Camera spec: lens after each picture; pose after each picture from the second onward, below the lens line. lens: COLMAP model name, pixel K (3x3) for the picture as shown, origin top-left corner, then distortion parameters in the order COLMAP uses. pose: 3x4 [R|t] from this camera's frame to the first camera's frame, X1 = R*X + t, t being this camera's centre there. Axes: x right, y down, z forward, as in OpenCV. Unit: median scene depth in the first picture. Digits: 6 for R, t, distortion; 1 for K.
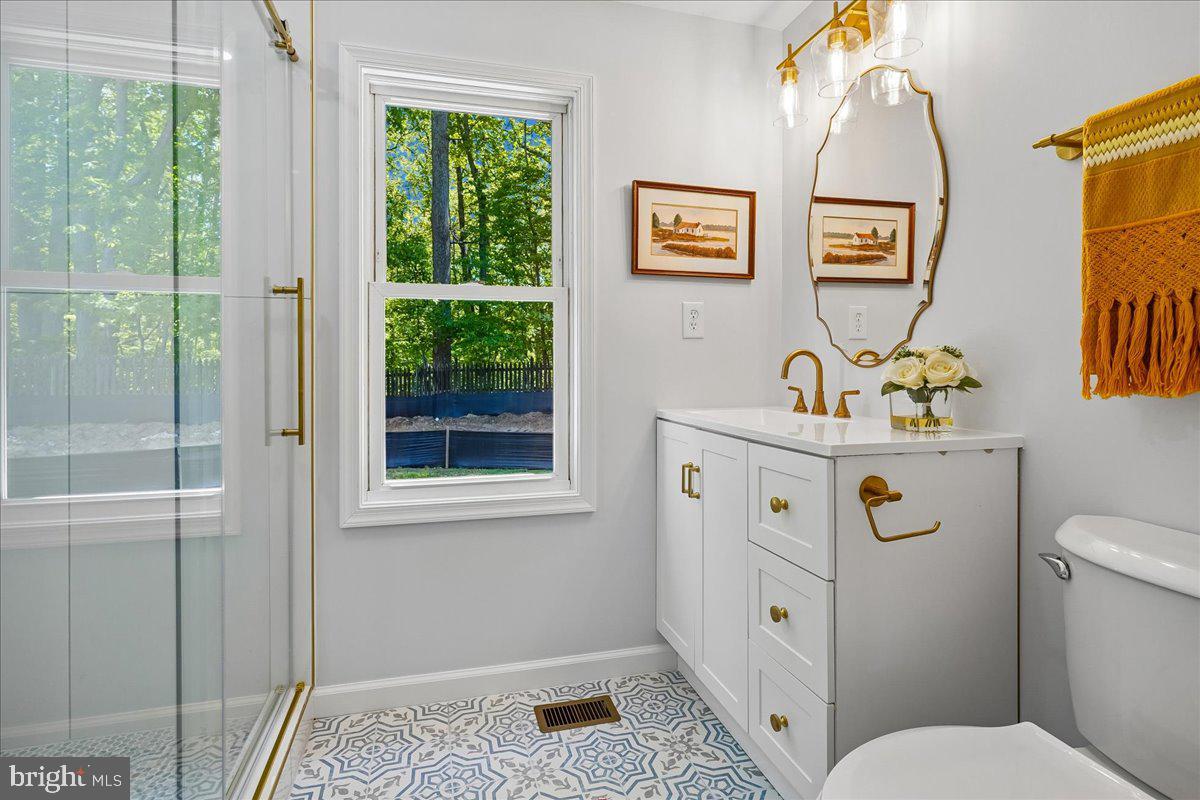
lens RADIAL K [[621.5, 0, 600.3], [0, 621.5, 372.2], [0, 0, 1]] dist [-0.001299, 0.000310]
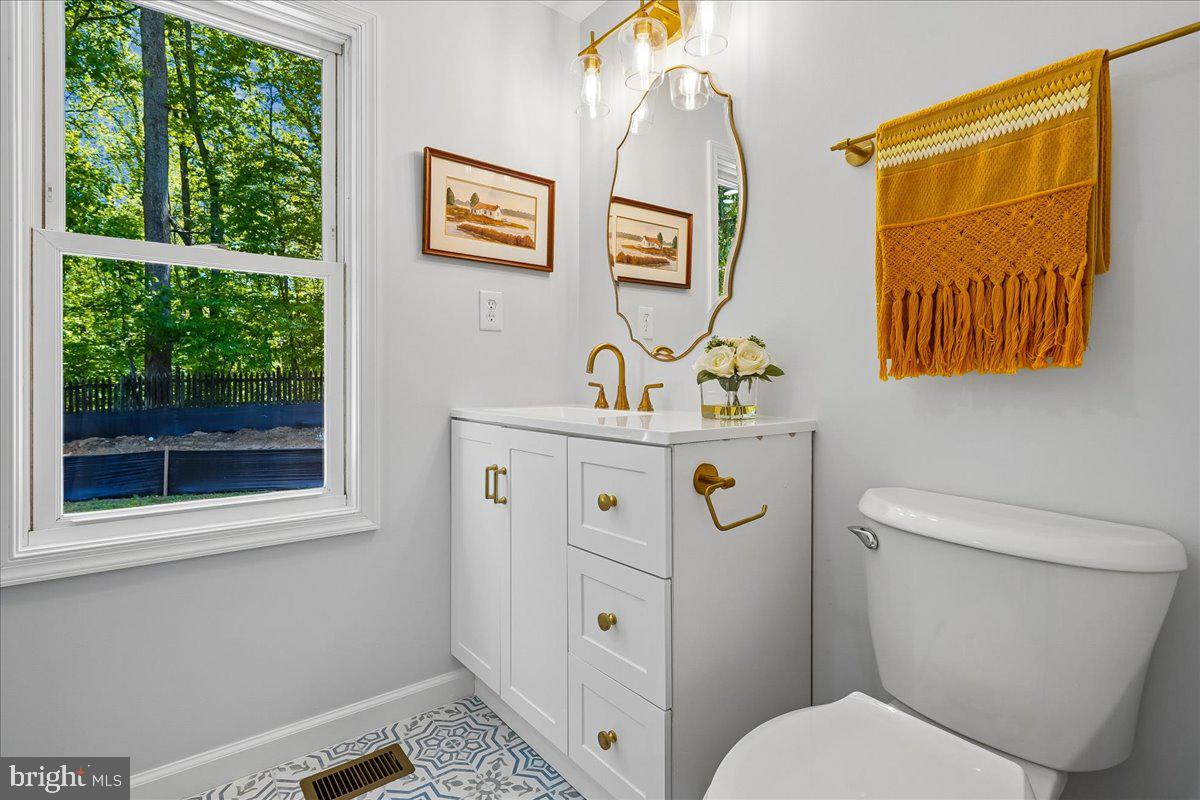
lens RADIAL K [[578.9, 0, 599.3], [0, 578.9, 385.4], [0, 0, 1]] dist [-0.007755, 0.001028]
pose [[0.919427, -0.000578, 0.393261, -0.043513], [0.002707, 0.999985, -0.004859, 0.033901], [-0.393252, 0.005532, 0.919414, 0.163045]]
